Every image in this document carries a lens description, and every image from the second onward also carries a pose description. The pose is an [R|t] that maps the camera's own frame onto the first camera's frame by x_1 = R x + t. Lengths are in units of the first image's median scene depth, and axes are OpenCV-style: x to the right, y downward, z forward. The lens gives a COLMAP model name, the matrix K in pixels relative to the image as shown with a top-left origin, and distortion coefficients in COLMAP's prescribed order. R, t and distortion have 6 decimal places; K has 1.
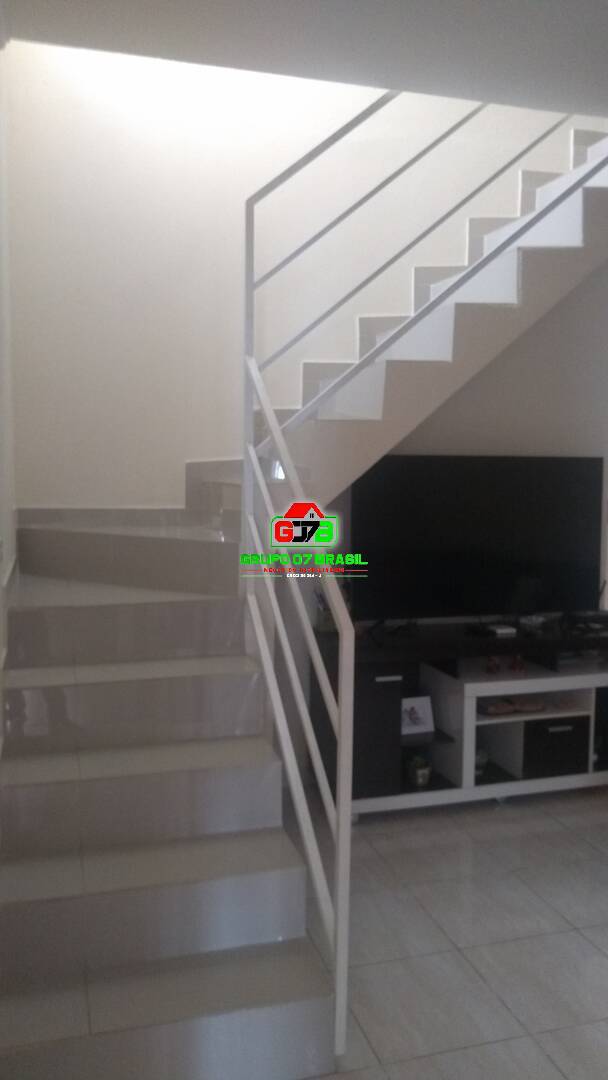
lens RADIAL K [[847.8, 0, 304.0], [0, 847.8, 540.0], [0, 0, 1]] dist [0.071922, -0.146031]
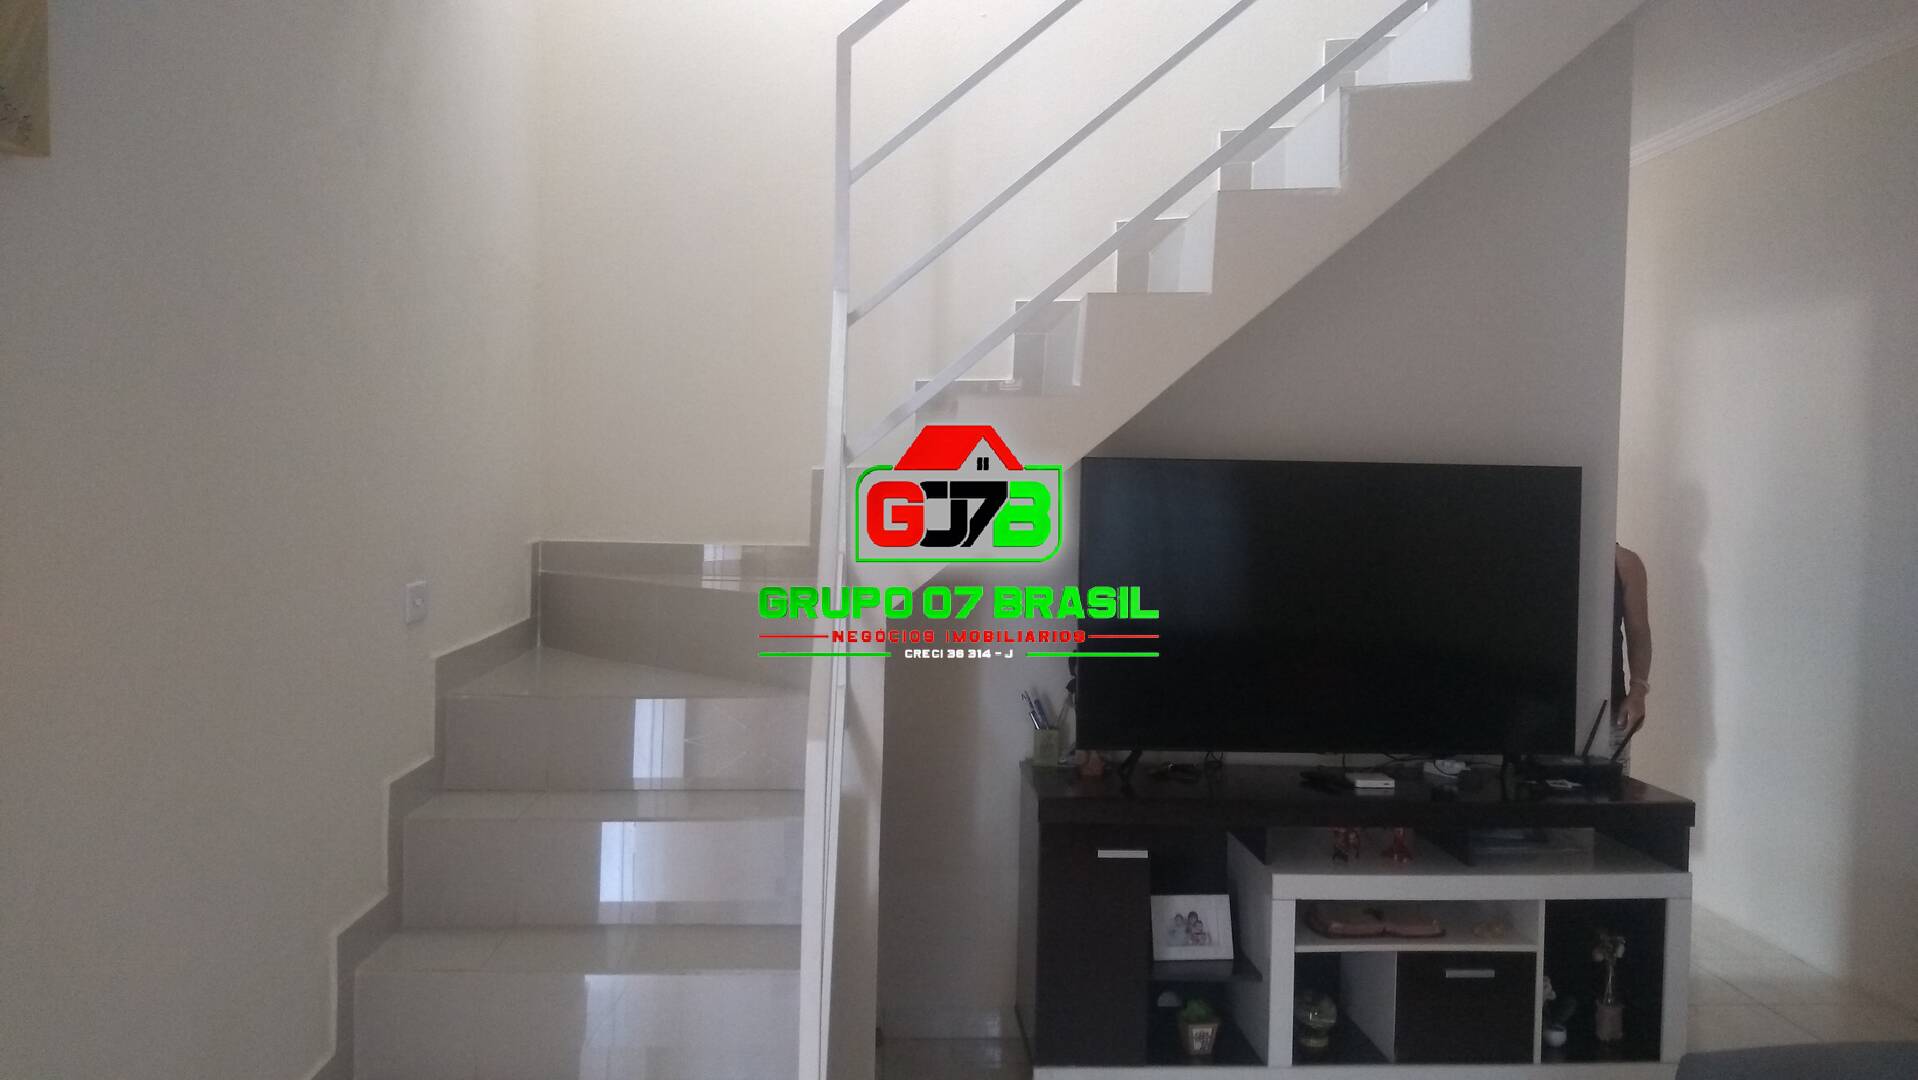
lens RADIAL K [[1505.7, 0, 956.1], [0, 1505.7, 548.7], [0, 0, 1]] dist [0.071922, -0.146031]
pose [[0.970718, 0.017047, -0.239615, 0.211725], [-0.028792, 0.998545, -0.045603, 0.009492], [0.238488, 0.051166, 0.969796, -0.007016]]
